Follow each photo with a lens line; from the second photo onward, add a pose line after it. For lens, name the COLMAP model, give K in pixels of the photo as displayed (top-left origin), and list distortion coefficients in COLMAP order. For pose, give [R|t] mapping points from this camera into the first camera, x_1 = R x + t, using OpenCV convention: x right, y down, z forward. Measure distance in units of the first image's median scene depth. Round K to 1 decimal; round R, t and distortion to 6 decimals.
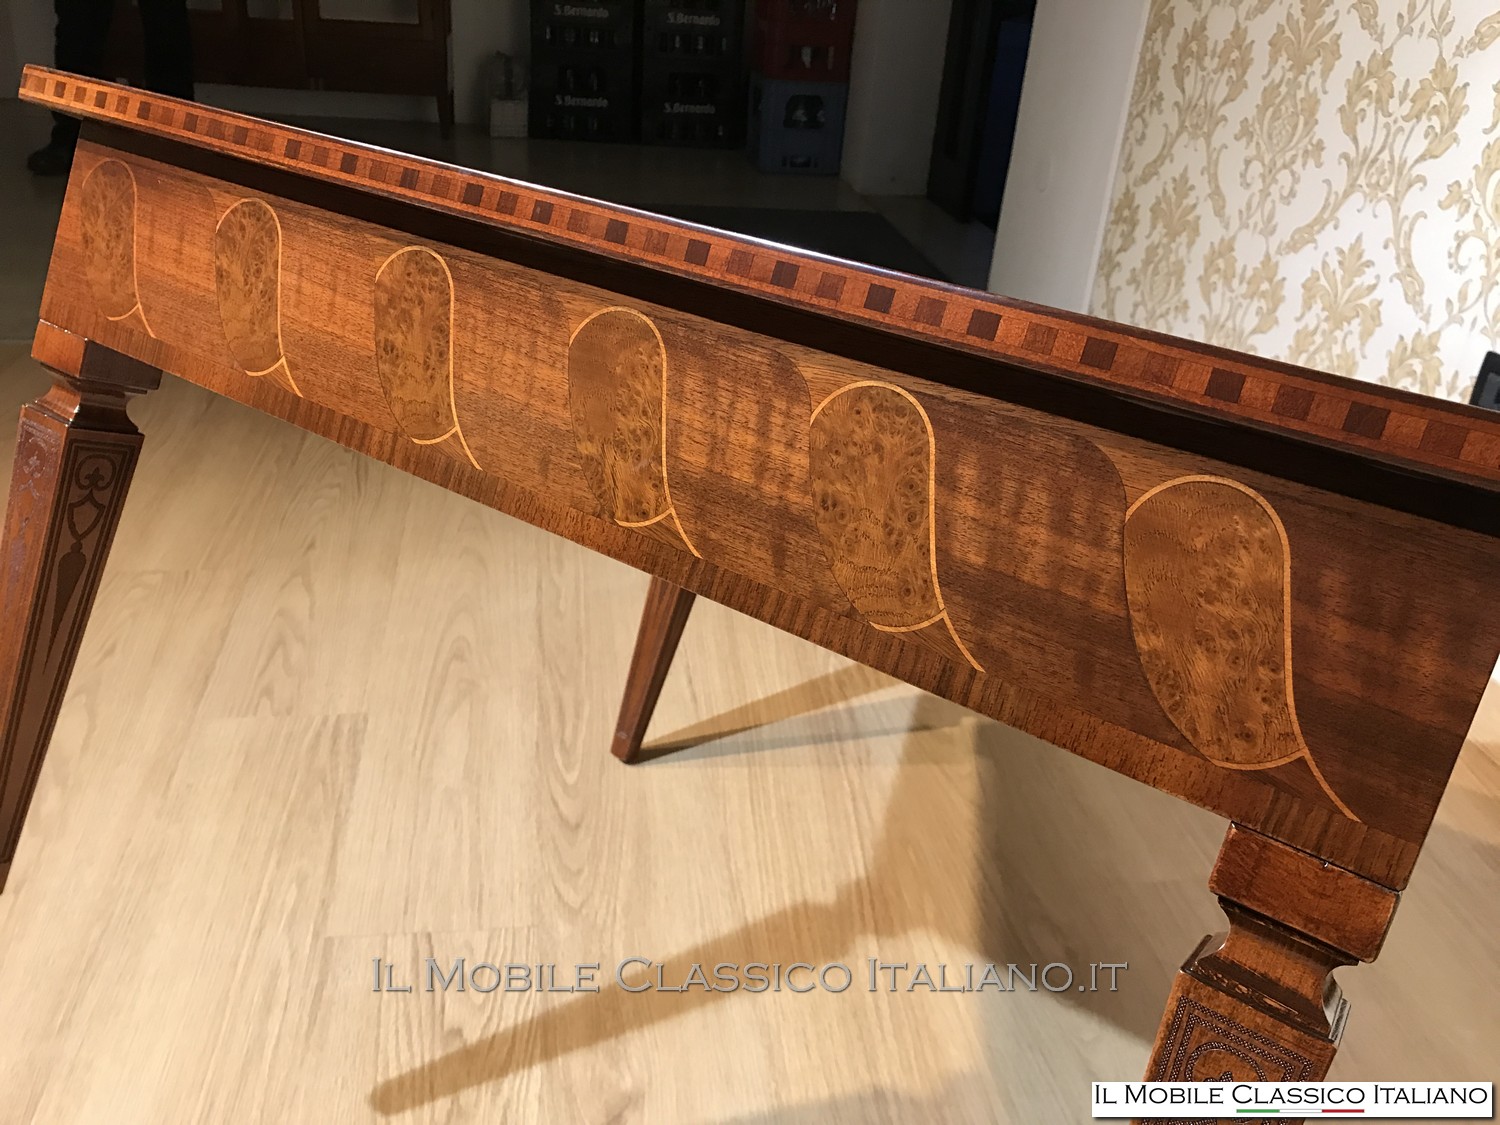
lens RADIAL K [[1190.5, 0, 714.6], [0, 1190.5, 563.6], [0, 0, 1]] dist [0.029312, -0.053146]
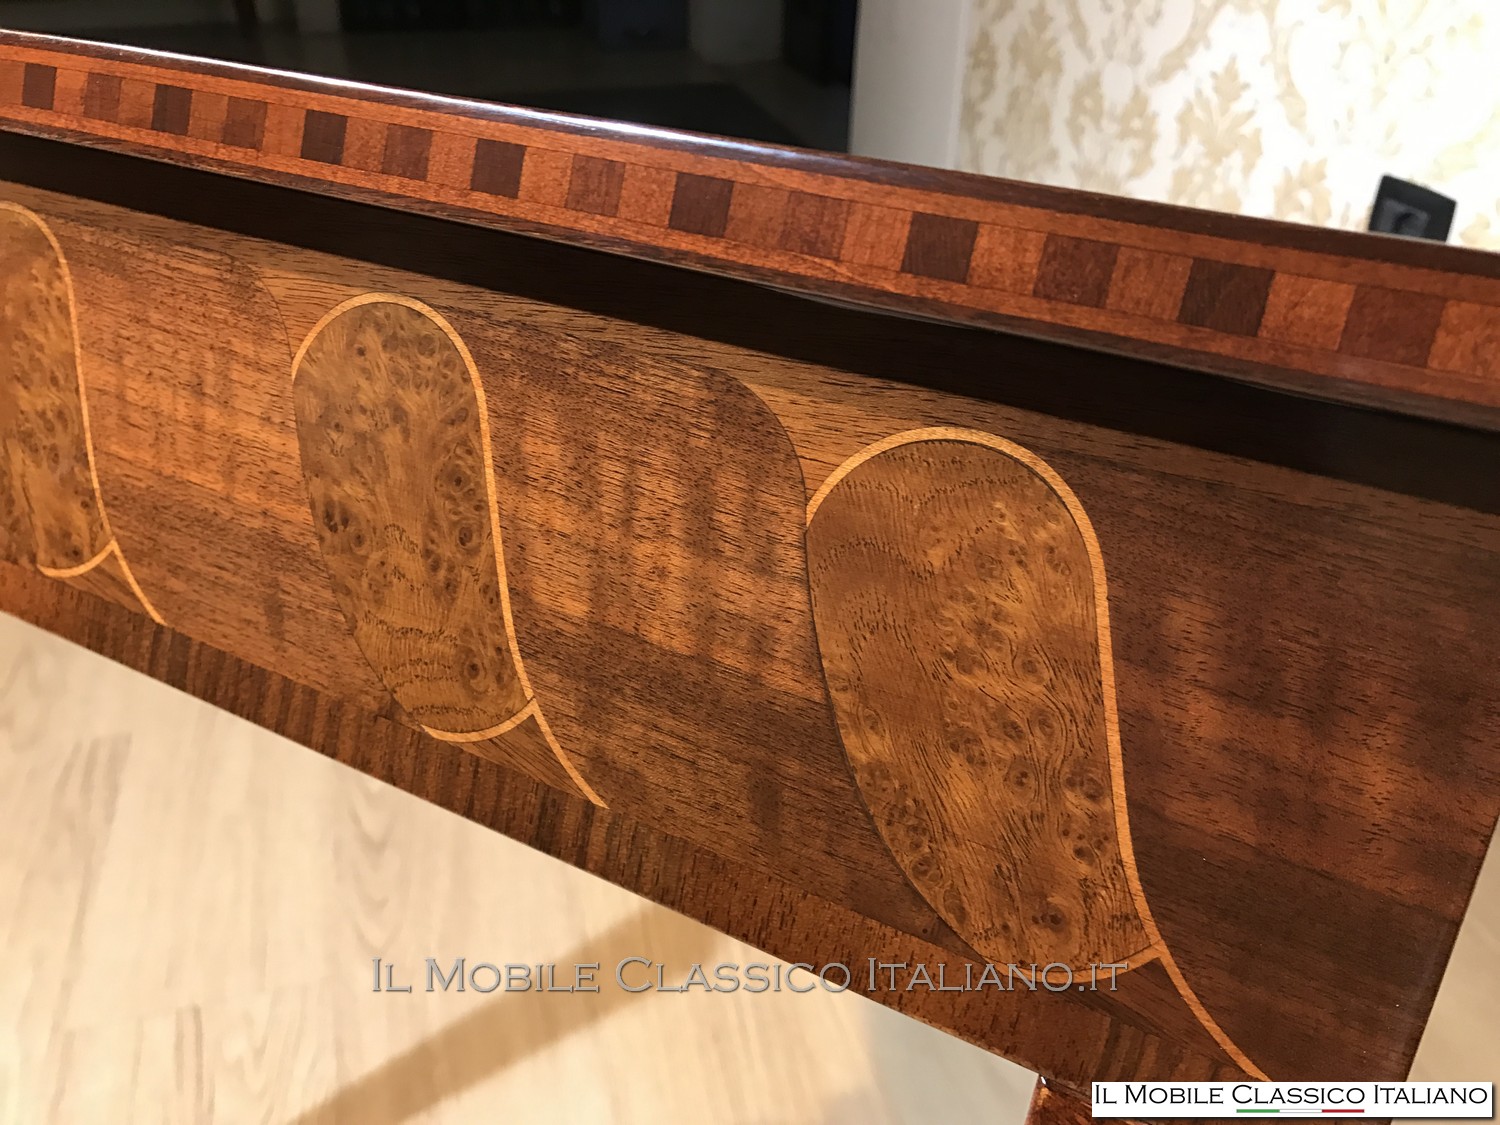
lens RADIAL K [[1190.5, 0, 735.4], [0, 1190.5, 561.1], [0, 0, 1]] dist [0.029312, -0.053146]
pose [[0.991285, -0.110708, 0.071403, 0.257427], [0.104479, 0.990823, 0.085759, -0.064011], [-0.080242, -0.077551, 0.993754, 0.450417]]
